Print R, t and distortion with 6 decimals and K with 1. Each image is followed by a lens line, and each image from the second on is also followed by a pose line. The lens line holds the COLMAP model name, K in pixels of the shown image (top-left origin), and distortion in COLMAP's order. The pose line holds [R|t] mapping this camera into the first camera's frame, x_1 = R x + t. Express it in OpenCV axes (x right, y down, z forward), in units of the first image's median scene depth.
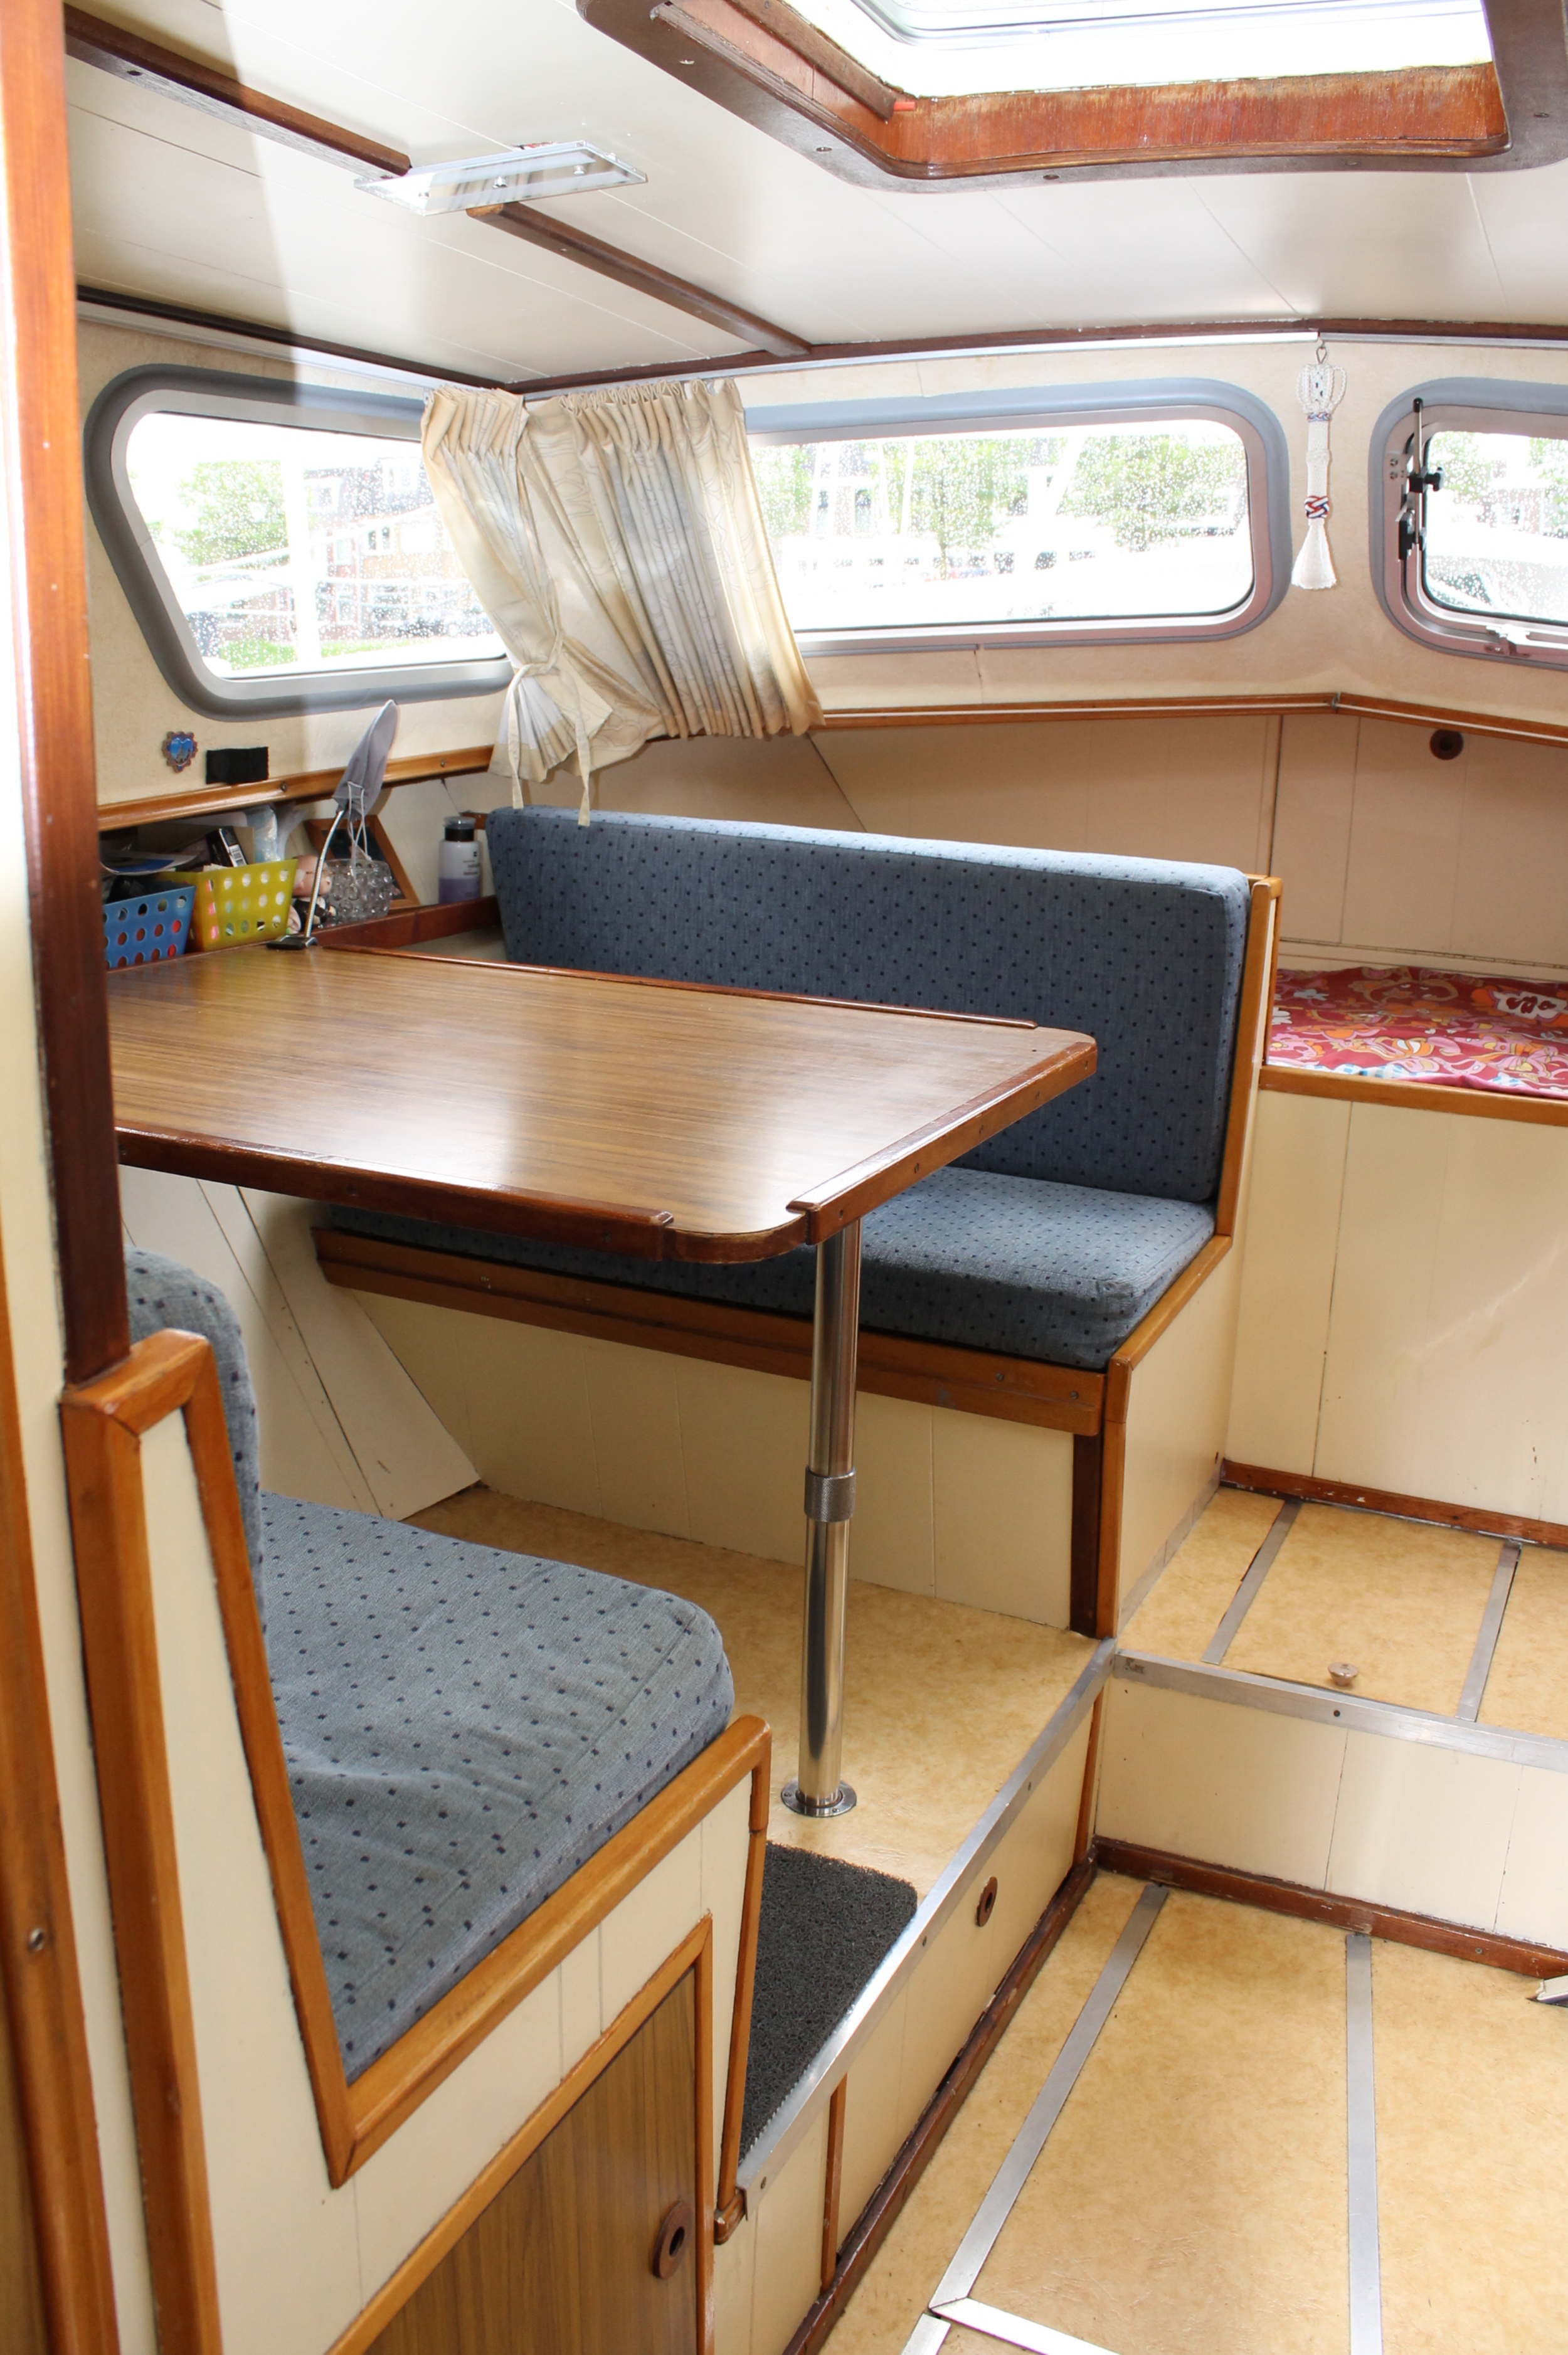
lens RADIAL K [[2001.8, 0, 769.1], [0, 2001.8, 1158.8], [0, 0, 1]] dist [-0.168491, 0.151324]
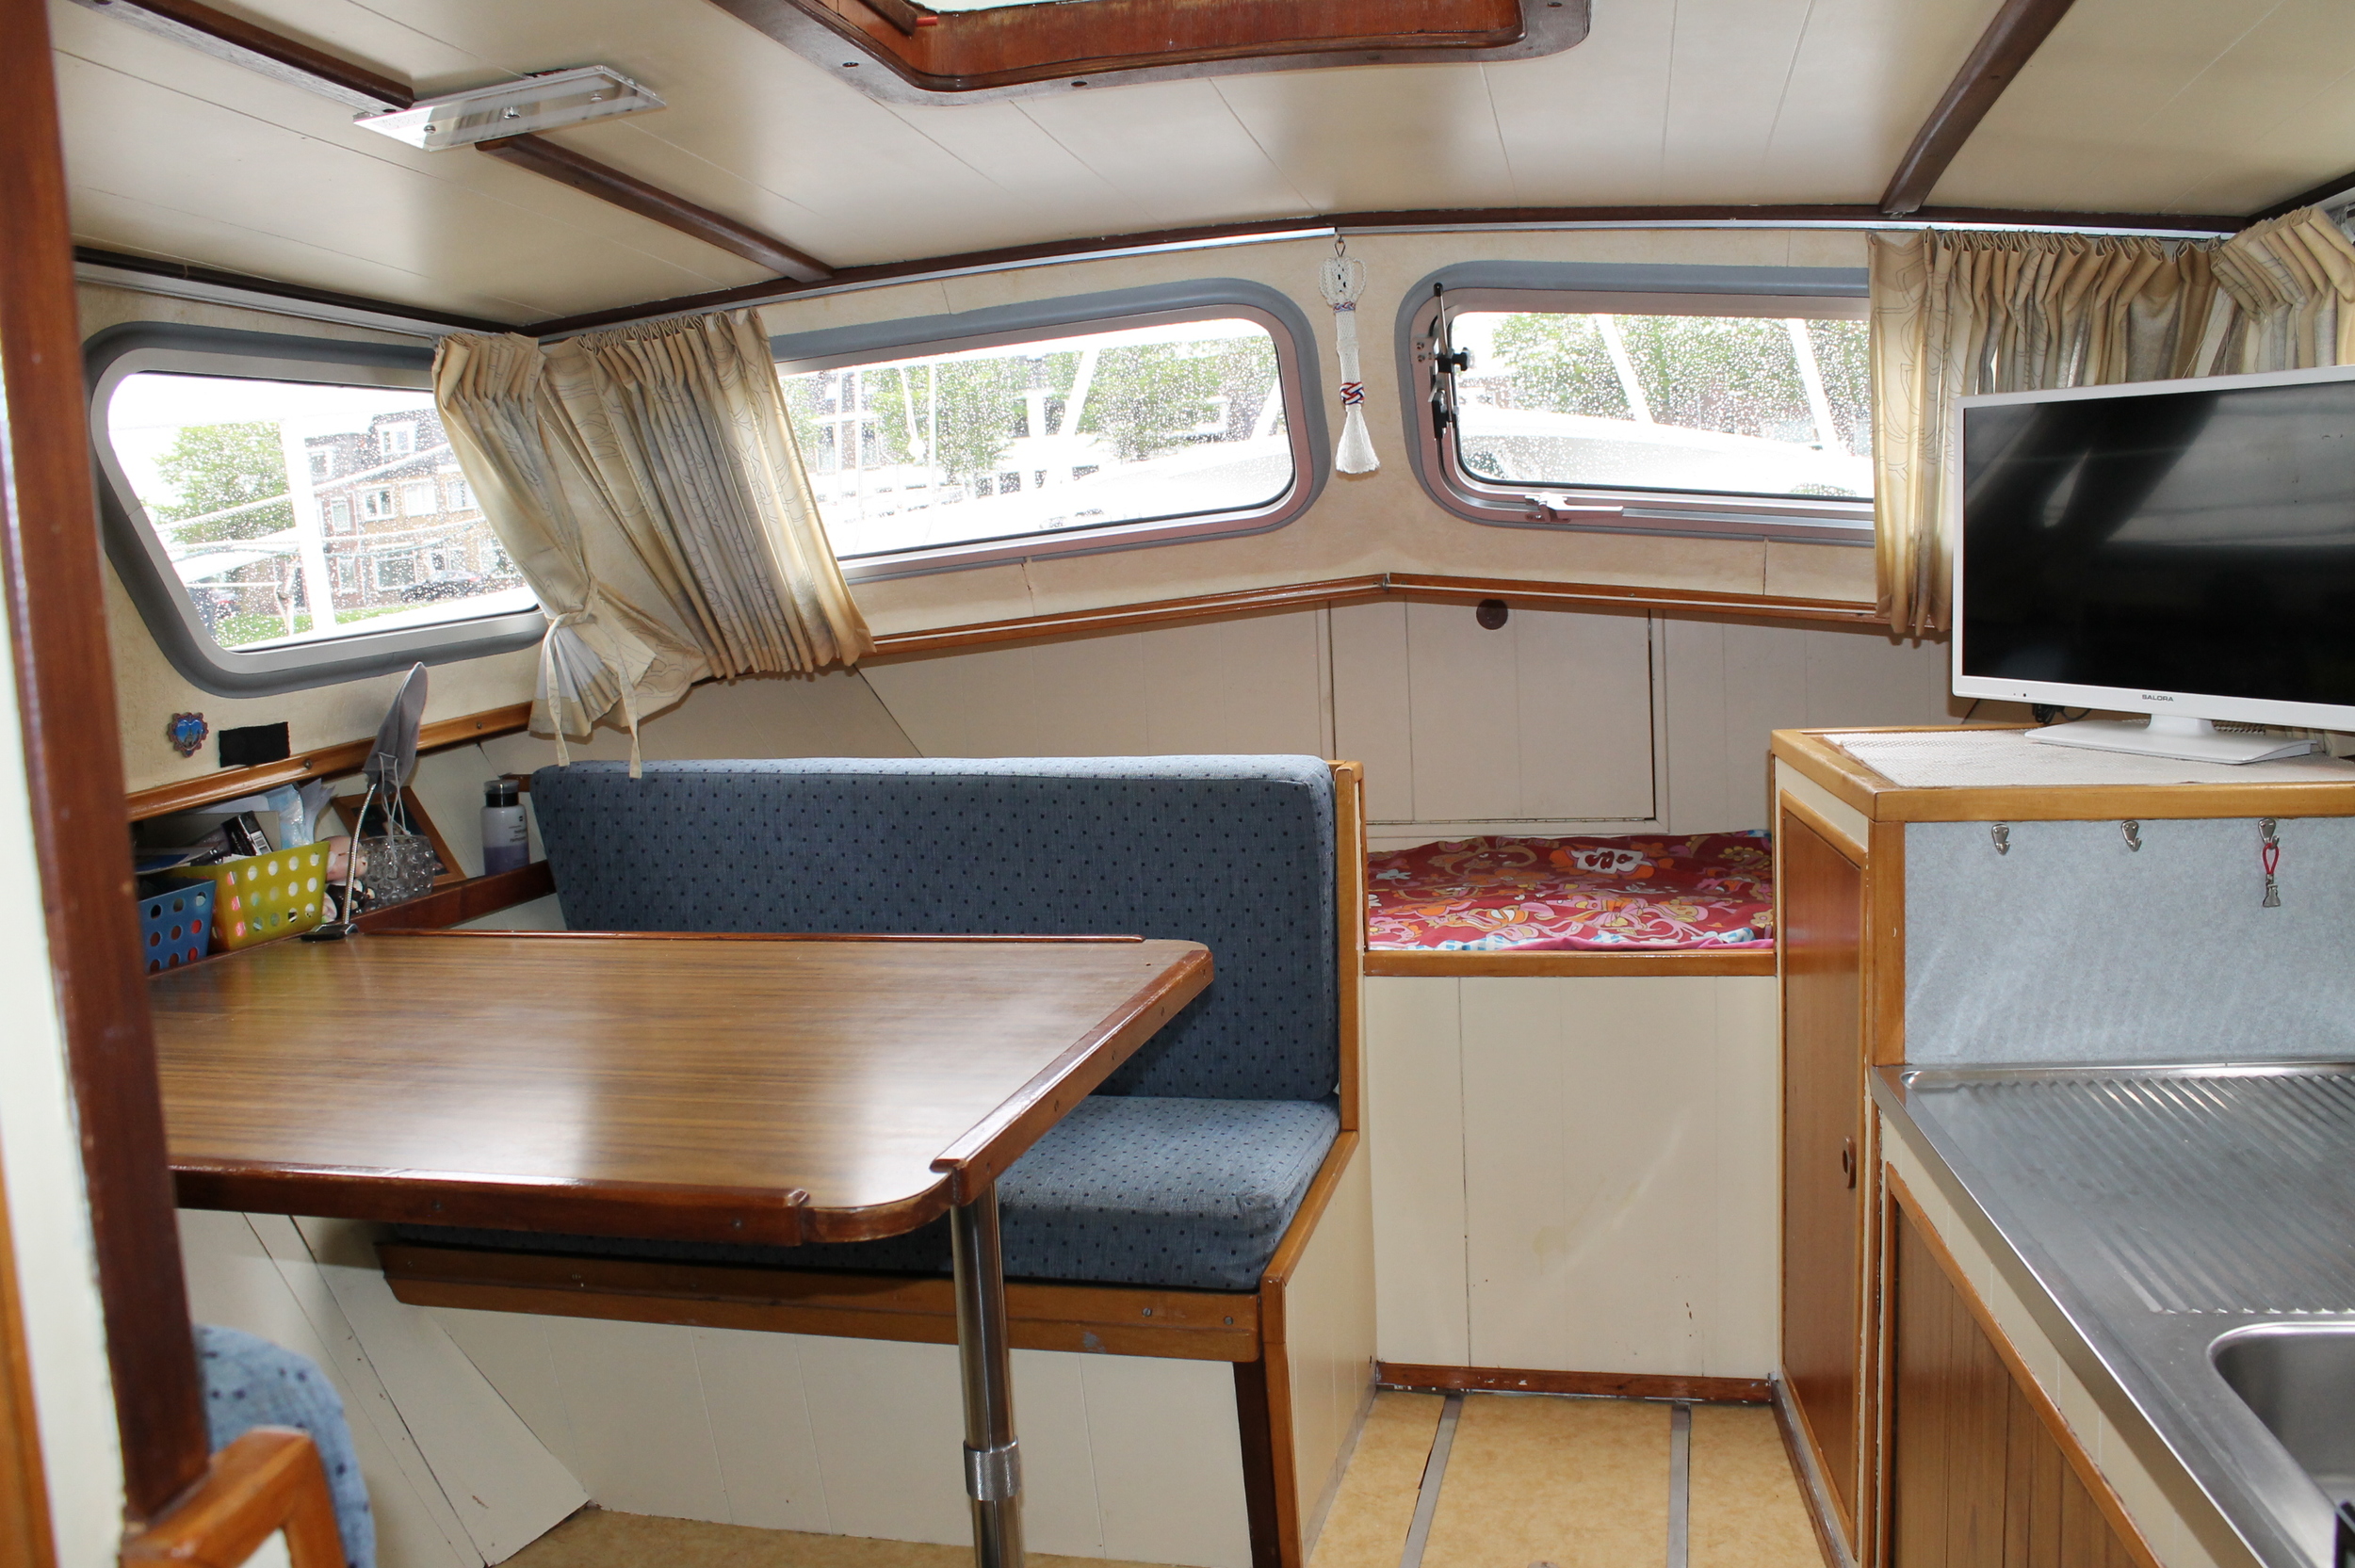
lens RADIAL K [[2001.5, 0, 1189.2], [0, 2001.5, 764.4], [0, 0, 1]] dist [-0.168491, 0.151324]
pose [[0.976759, -0.092790, 0.193216, -0.019343], [0.121833, 0.982005, -0.144303, -0.006749], [-0.176349, 0.164490, 0.970487, 0.044206]]
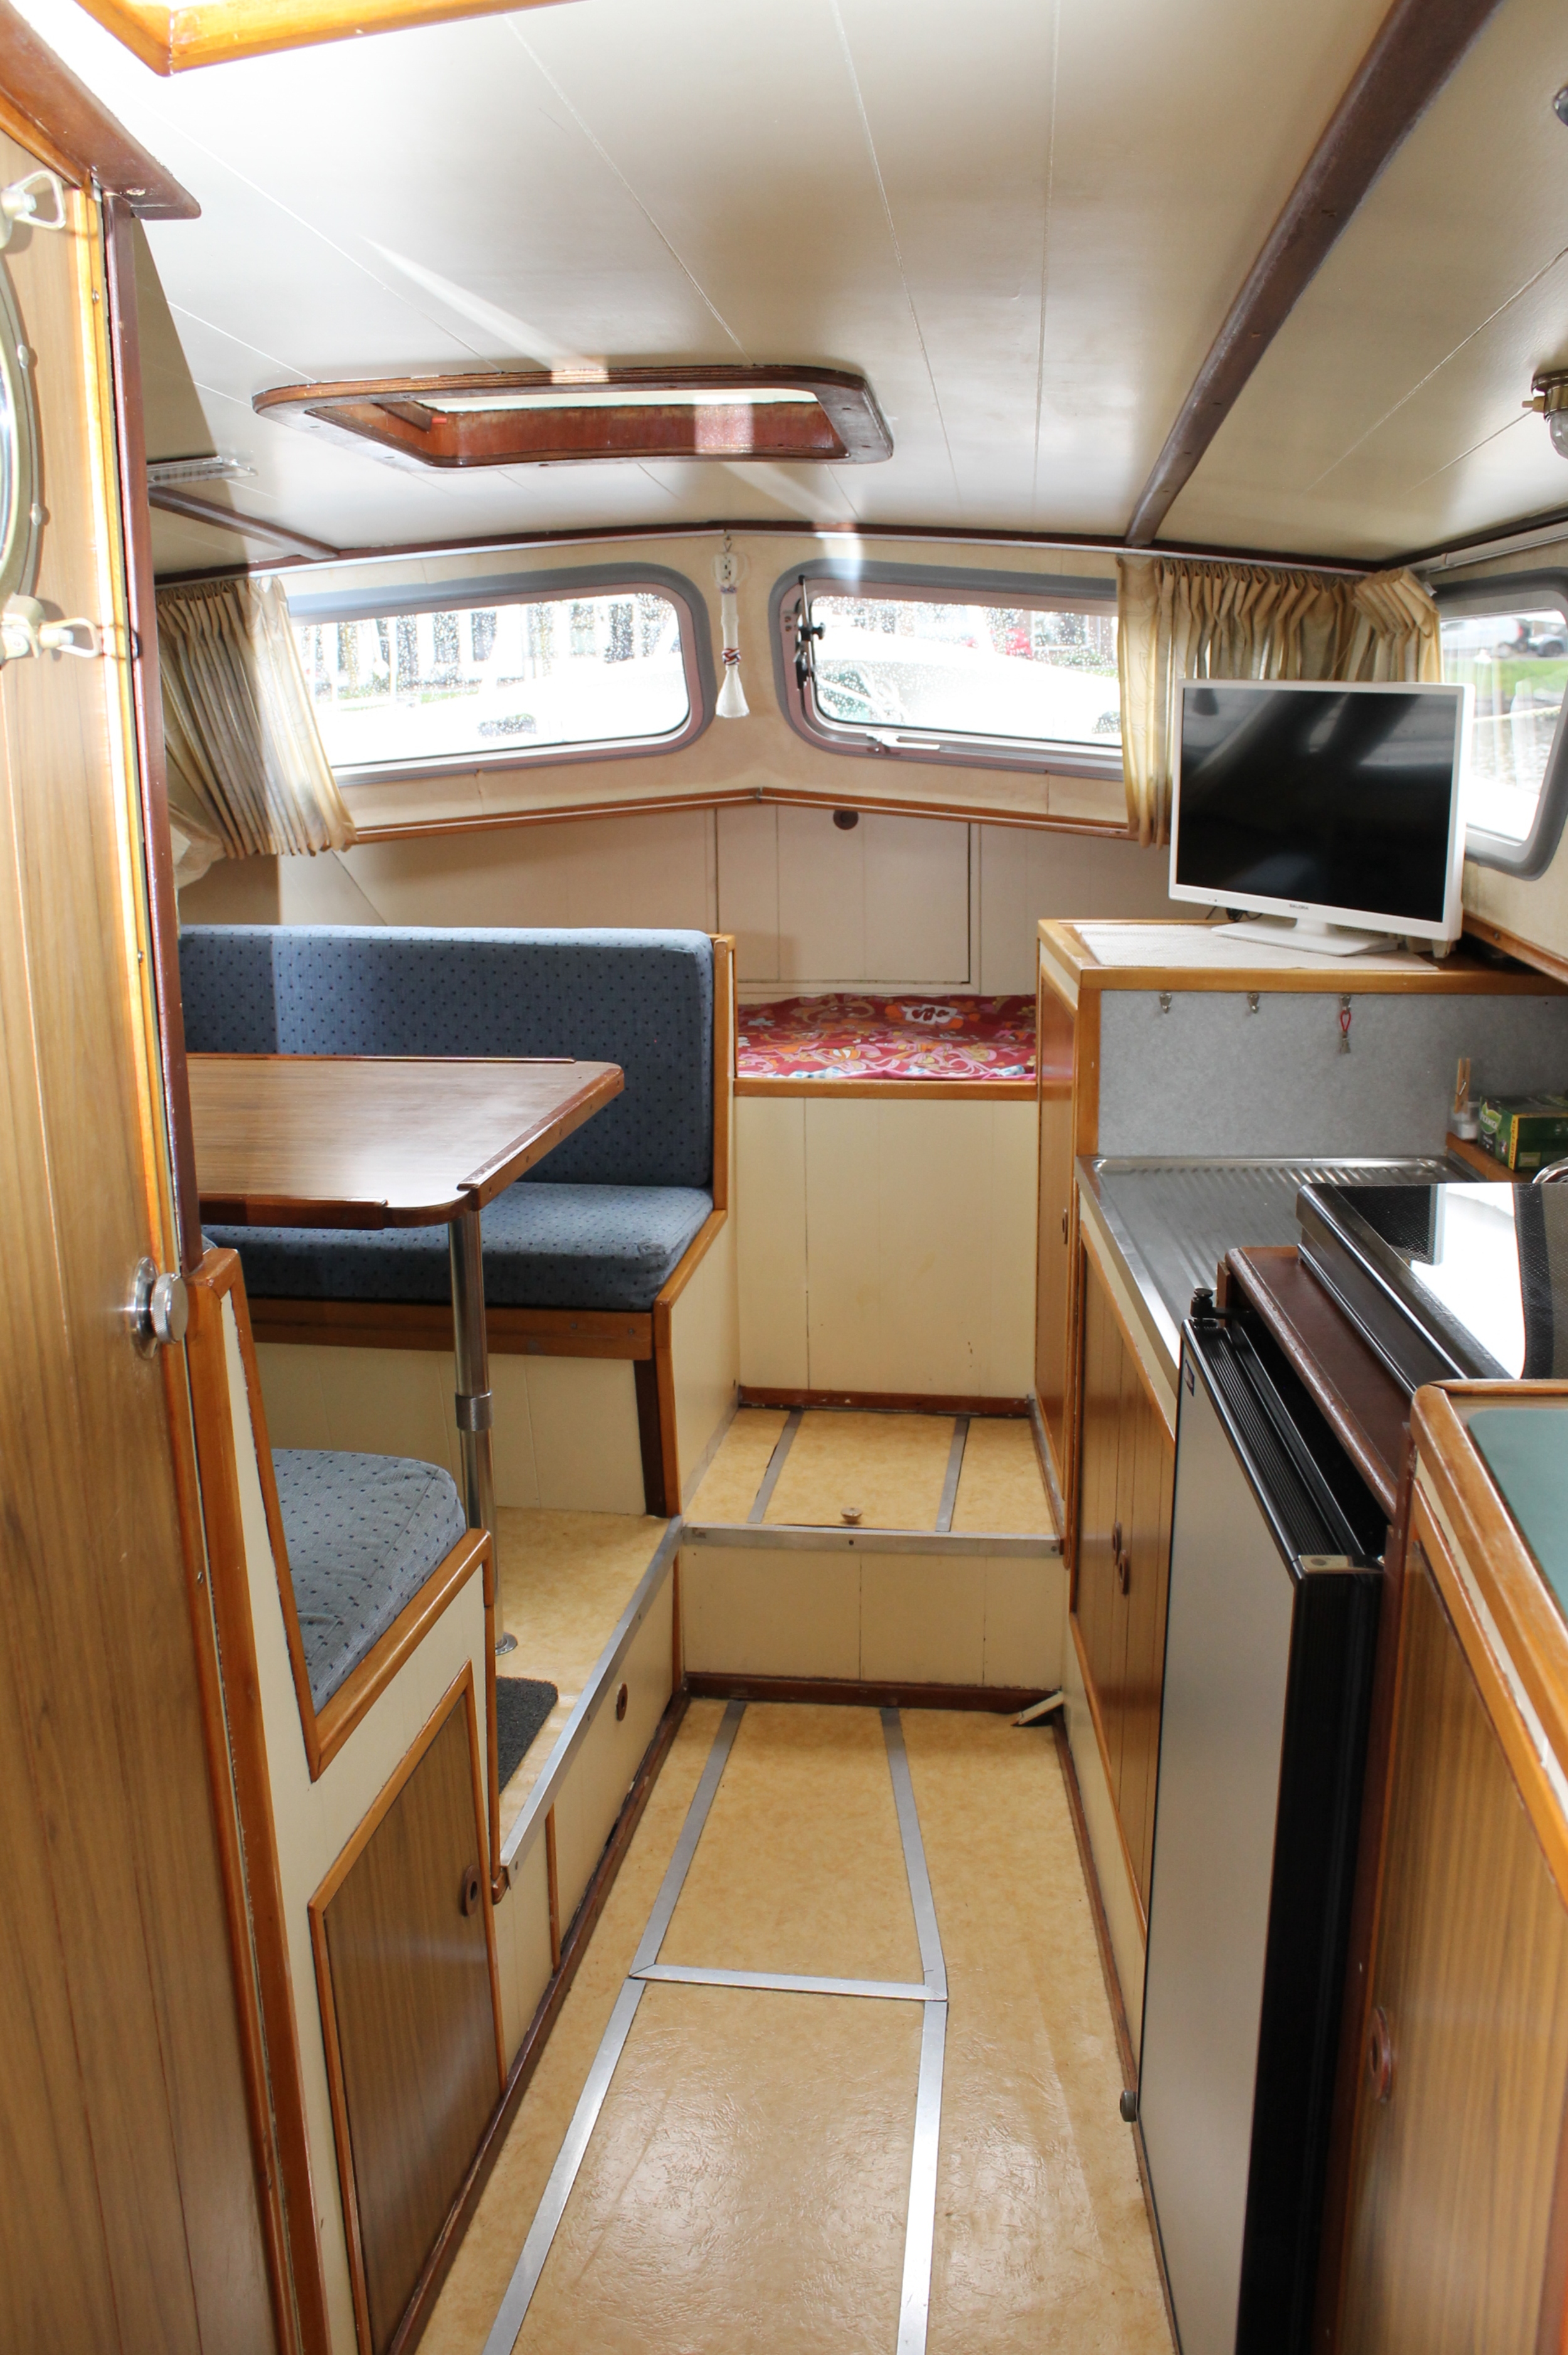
lens RADIAL K [[2001.8, 0, 769.1], [0, 2001.8, 1158.8], [0, 0, 1]] dist [-0.168491, 0.151324]
pose [[0.956664, -0.104817, 0.271677, -0.100070], [0.113143, 0.993464, -0.015118, 0.030199], [-0.268316, 0.045201, 0.962270, -0.293335]]
